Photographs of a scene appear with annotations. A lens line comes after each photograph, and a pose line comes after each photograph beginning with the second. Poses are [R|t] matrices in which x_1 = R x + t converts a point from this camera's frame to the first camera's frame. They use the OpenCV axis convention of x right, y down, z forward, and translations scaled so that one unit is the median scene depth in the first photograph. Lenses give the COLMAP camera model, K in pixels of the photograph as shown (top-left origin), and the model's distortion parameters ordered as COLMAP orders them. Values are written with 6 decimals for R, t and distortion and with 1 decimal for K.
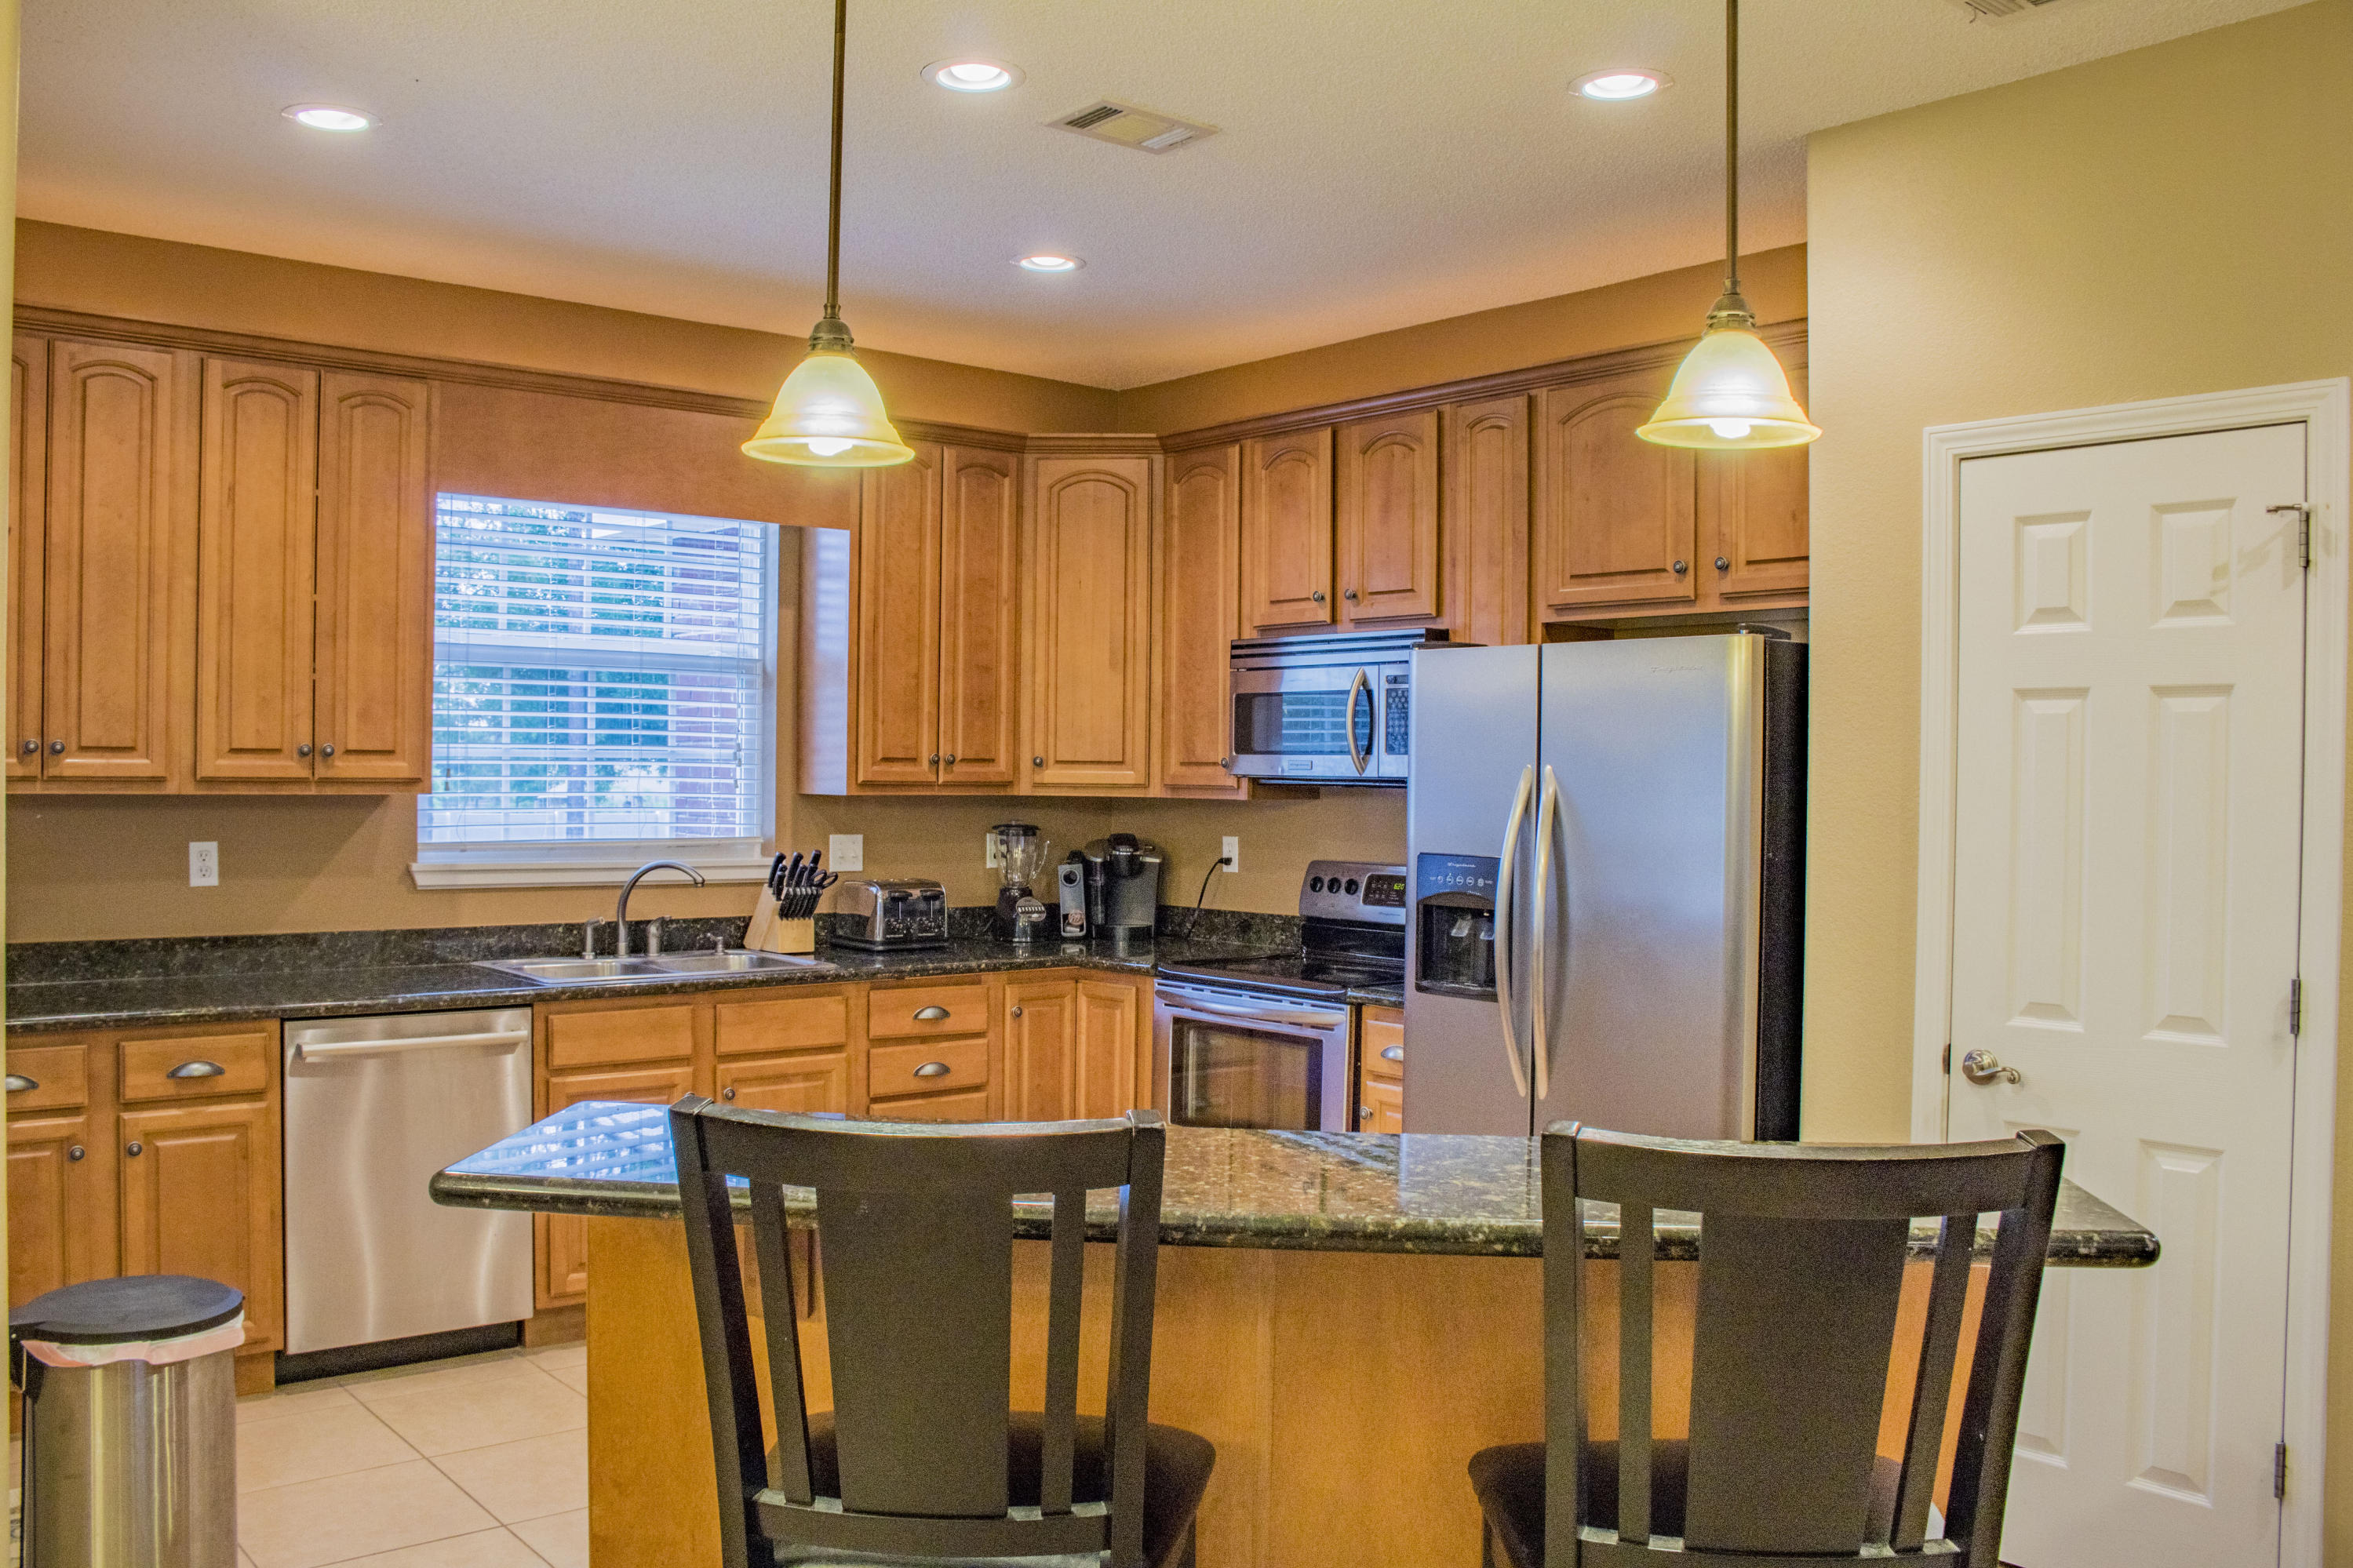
lens RADIAL K [[1953.2, 0, 1133.5], [0, 1953.2, 783.0], [0, 0, 1]] dist [-0.153731, 0.122595]
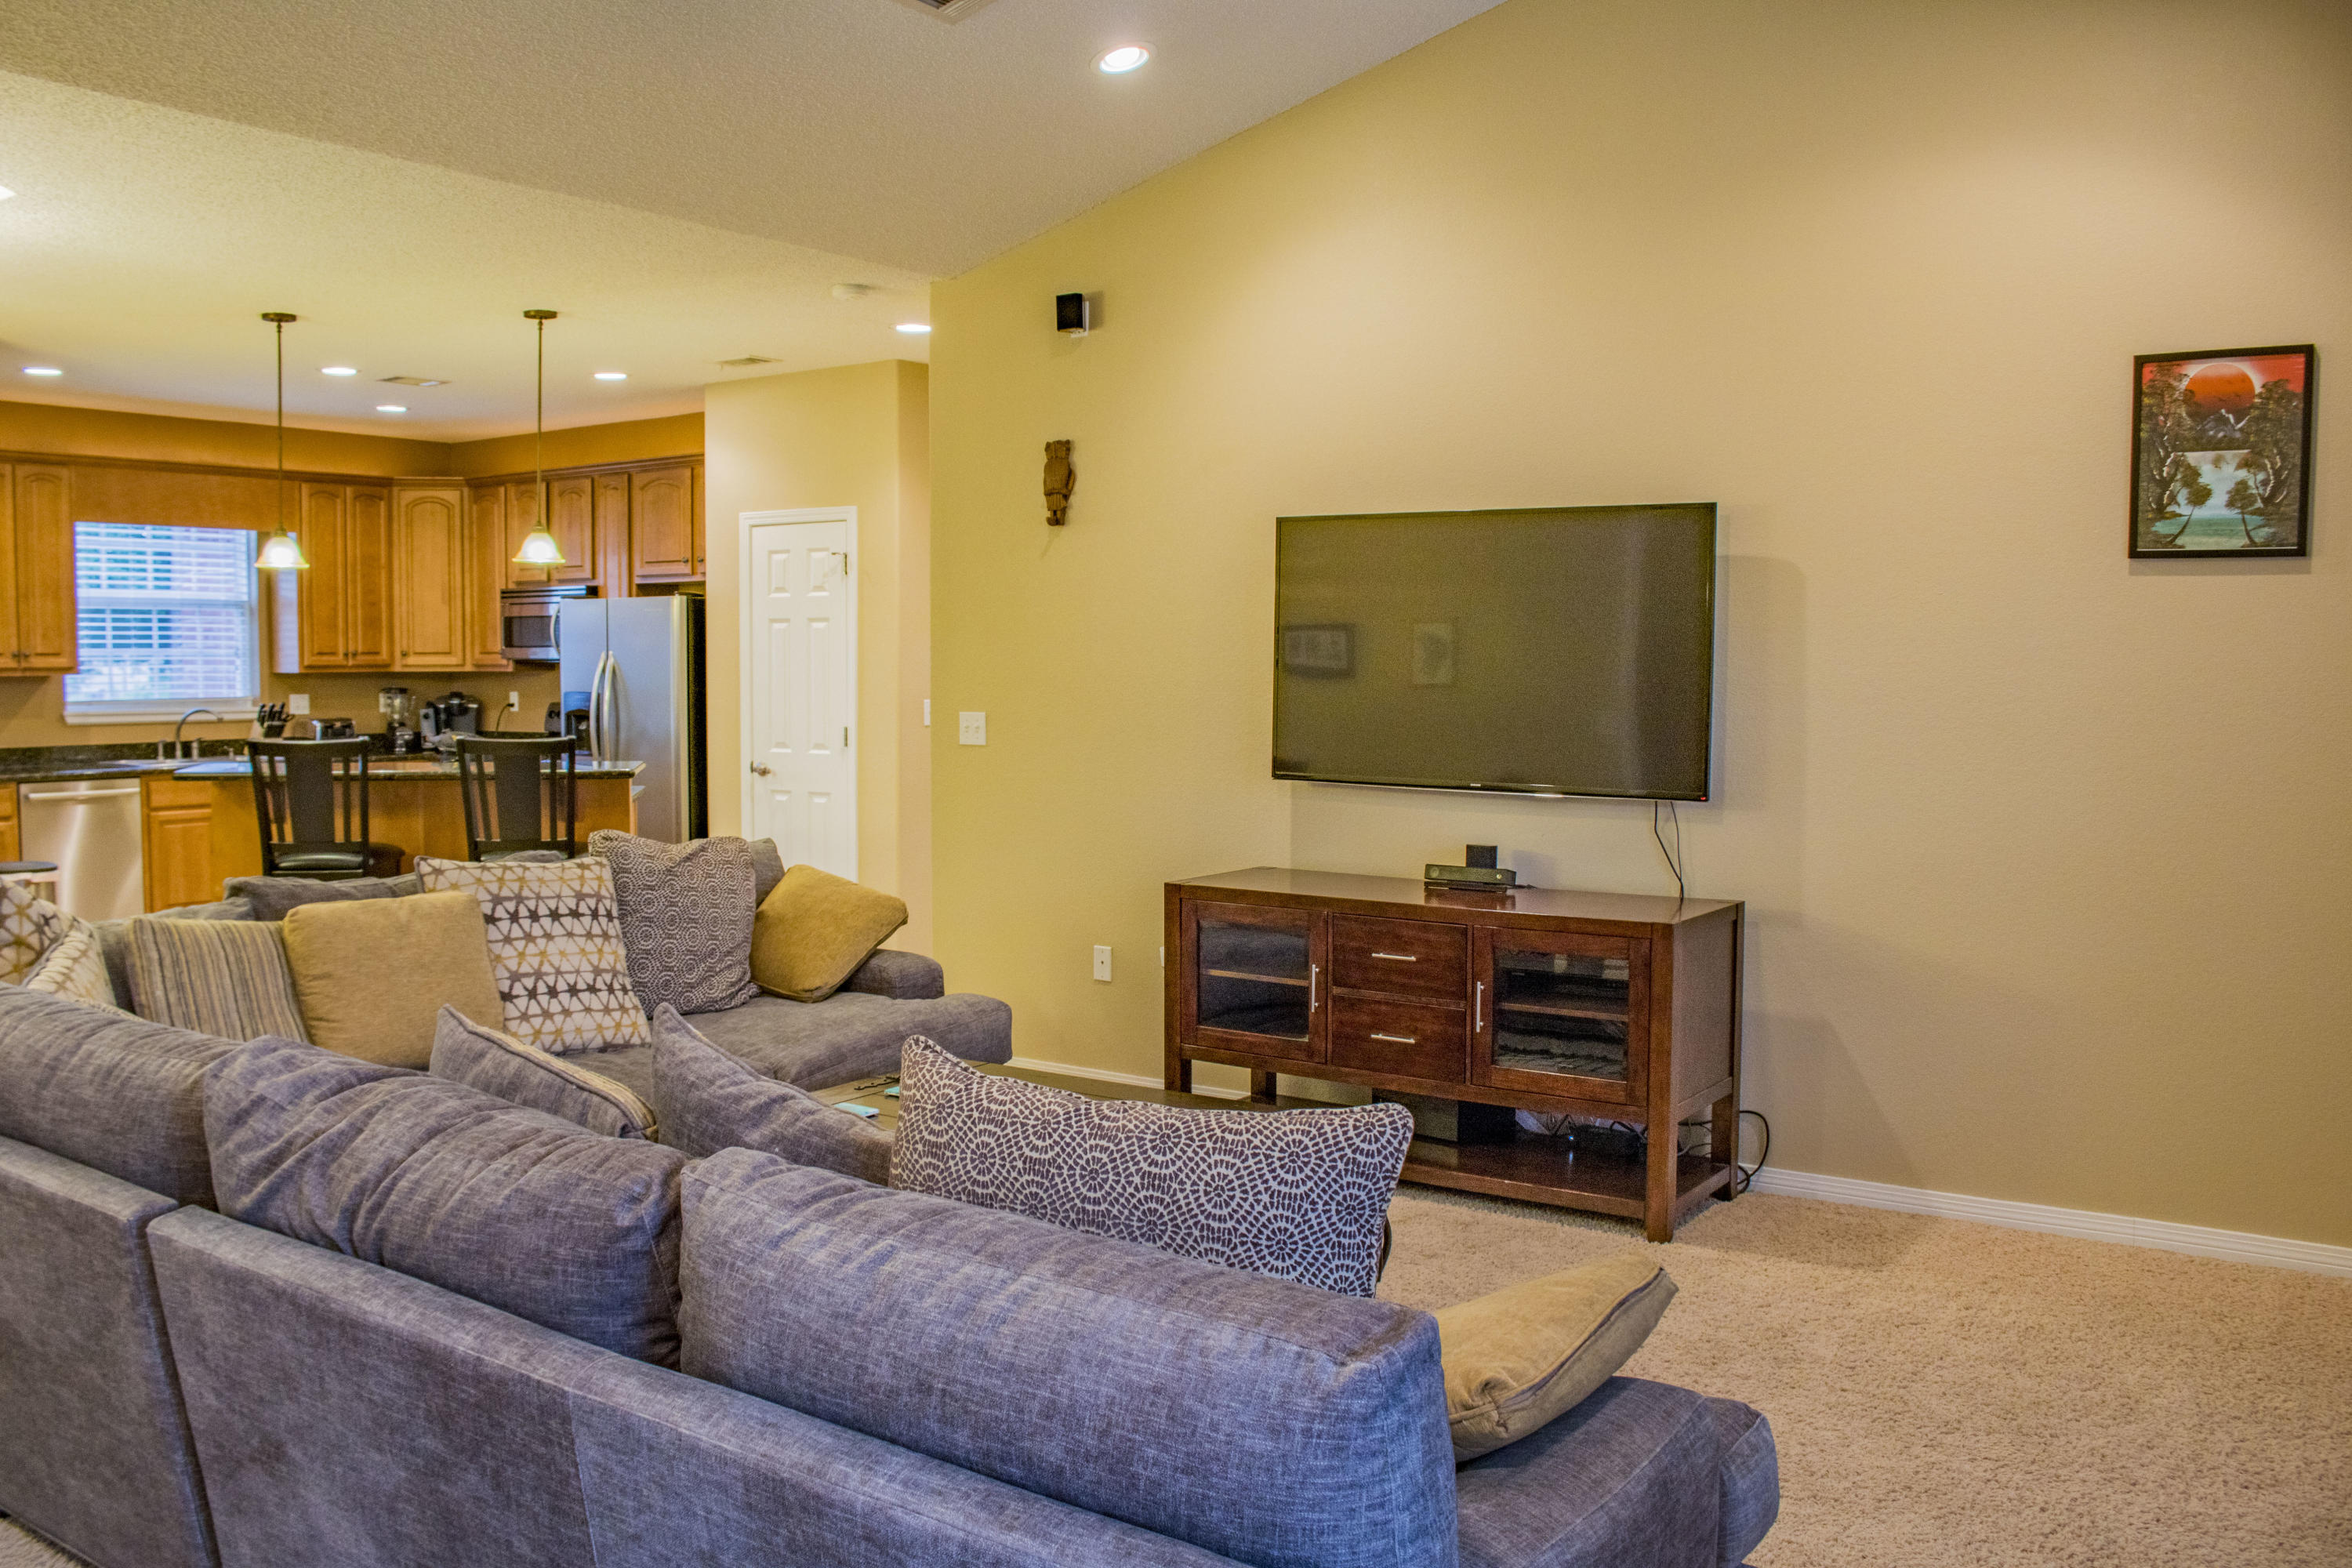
lens RADIAL K [[1952.6, 0, 1133.0], [0, 1952.6, 783.0], [0, 0, 1]] dist [-0.153731, 0.122595]
pose [[0.966320, -0.028261, 0.255787, 0.162021], [0.013164, 0.998079, 0.060541, 0.011918], [-0.257006, -0.055135, 0.964836, -1.009015]]
